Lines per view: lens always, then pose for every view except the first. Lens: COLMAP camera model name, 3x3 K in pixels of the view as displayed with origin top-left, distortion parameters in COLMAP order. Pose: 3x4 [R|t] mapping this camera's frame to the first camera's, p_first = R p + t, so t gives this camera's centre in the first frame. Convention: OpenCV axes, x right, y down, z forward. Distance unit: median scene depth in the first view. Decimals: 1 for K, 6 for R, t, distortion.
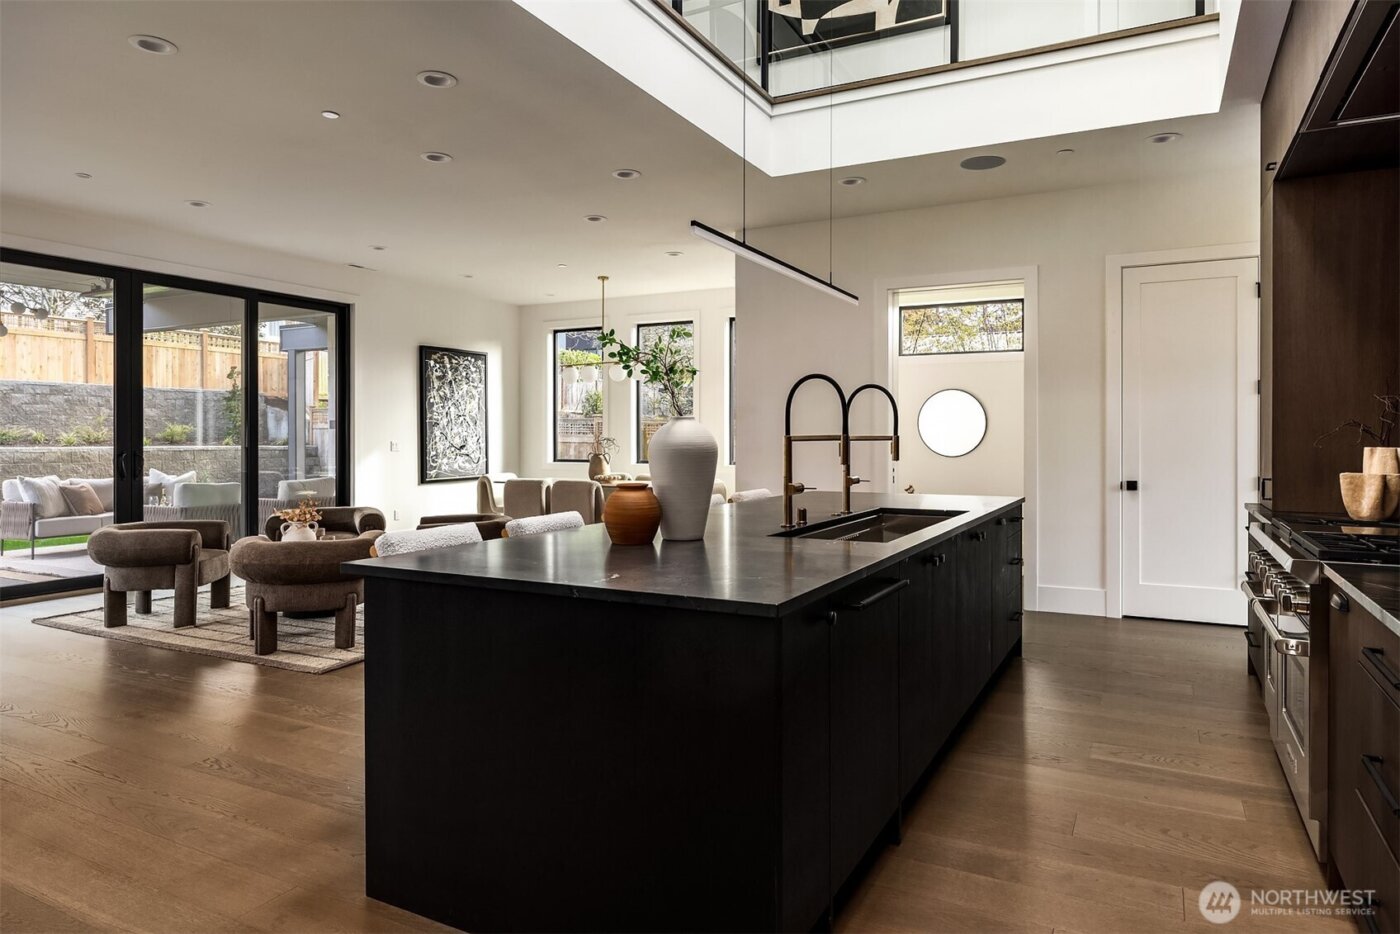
lens RADIAL K [[882.2, 0, 696.2], [0, 882.2, 469.4], [0, 0, 1]] dist [-0.009545, -0.001500]
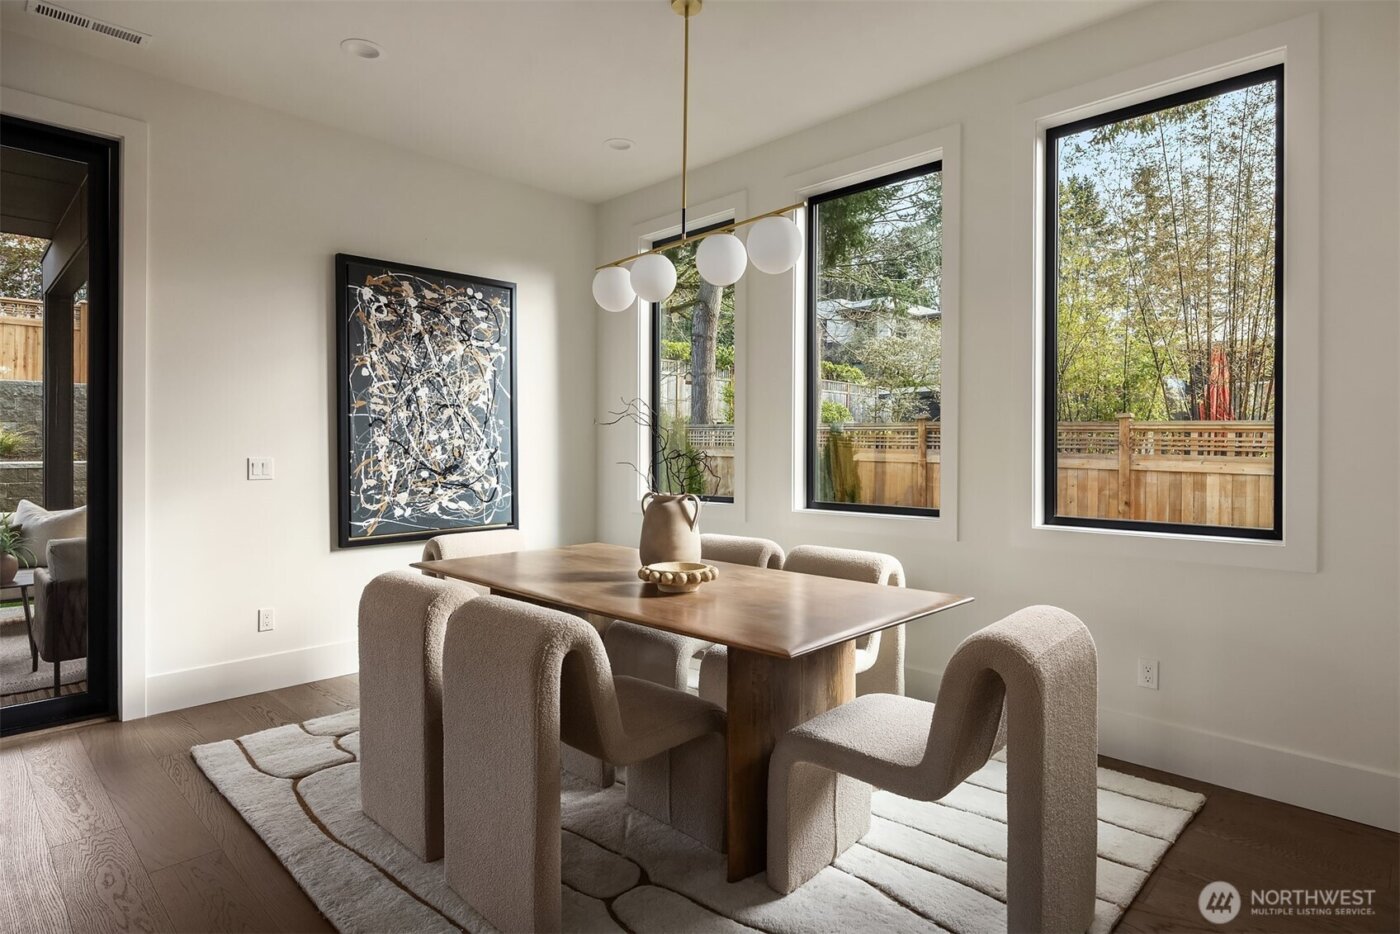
lens RADIAL K [[753.0, 0, 700.2], [0, 753.0, 465.4], [0, 0, 1]] dist [0.003768, 0.000422]
pose [[0.960405, 0.006205, -0.278540, -0.013517], [-0.010053, 0.999873, -0.012387, -0.023945], [0.278428, 0.014697, 0.960345, 0.641621]]
